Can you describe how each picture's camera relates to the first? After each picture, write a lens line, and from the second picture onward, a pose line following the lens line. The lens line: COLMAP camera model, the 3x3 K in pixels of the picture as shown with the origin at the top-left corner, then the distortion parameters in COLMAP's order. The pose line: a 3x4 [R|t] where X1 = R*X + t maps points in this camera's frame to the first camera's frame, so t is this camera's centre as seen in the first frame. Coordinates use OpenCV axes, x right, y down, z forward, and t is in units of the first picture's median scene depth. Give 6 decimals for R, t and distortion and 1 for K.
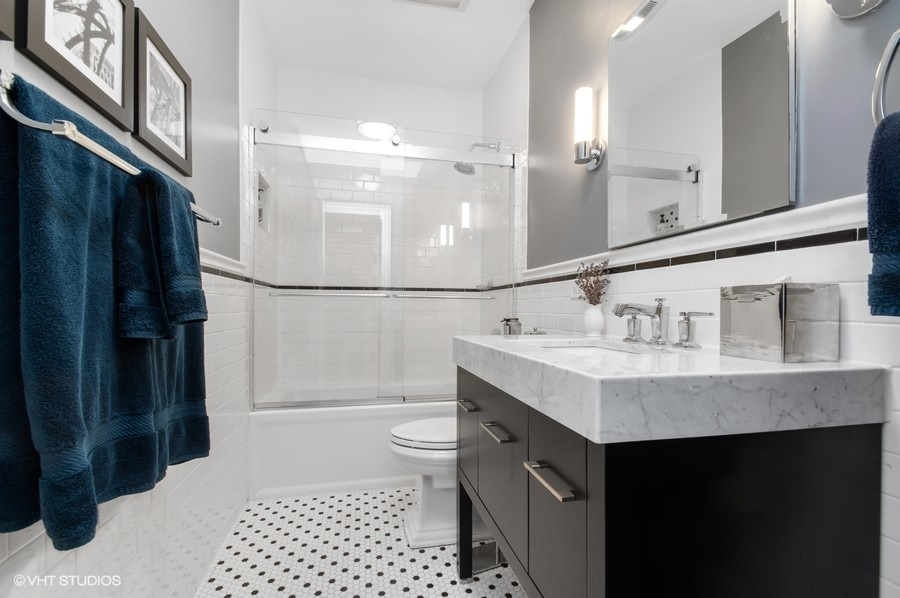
lens RADIAL K [[400.3, 0, 447.0], [0, 400.3, 303.7], [0, 0, 1]] dist [-0.013829, -0.000196]
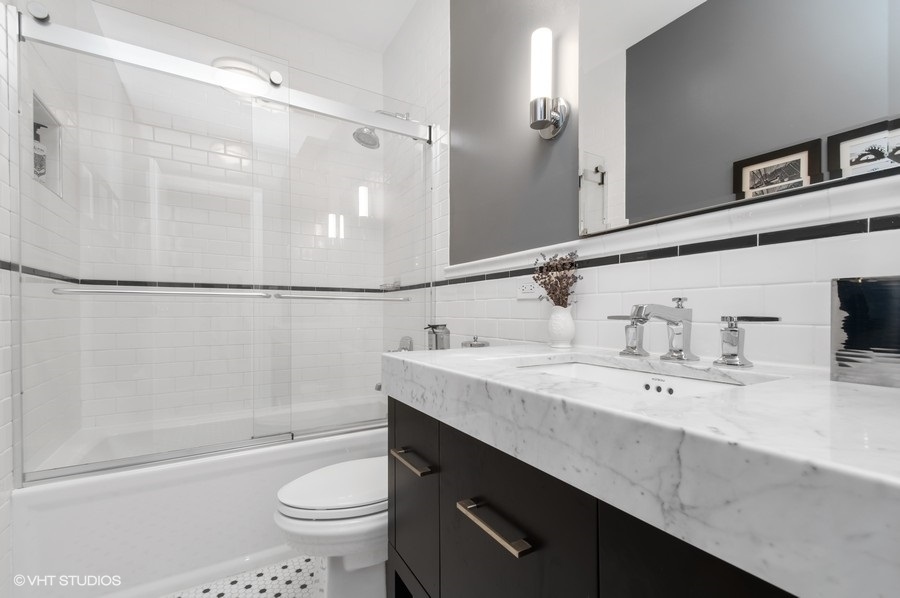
lens RADIAL K [[415.9, 0, 457.9], [0, 415.9, 312.6], [0, 0, 1]] dist [0.009209, -0.000203]
pose [[0.954424, -0.004834, 0.298416, -0.059814], [0.001090, 0.999919, 0.012710, 0.002414], [-0.298453, -0.011805, 0.954351, 0.248642]]
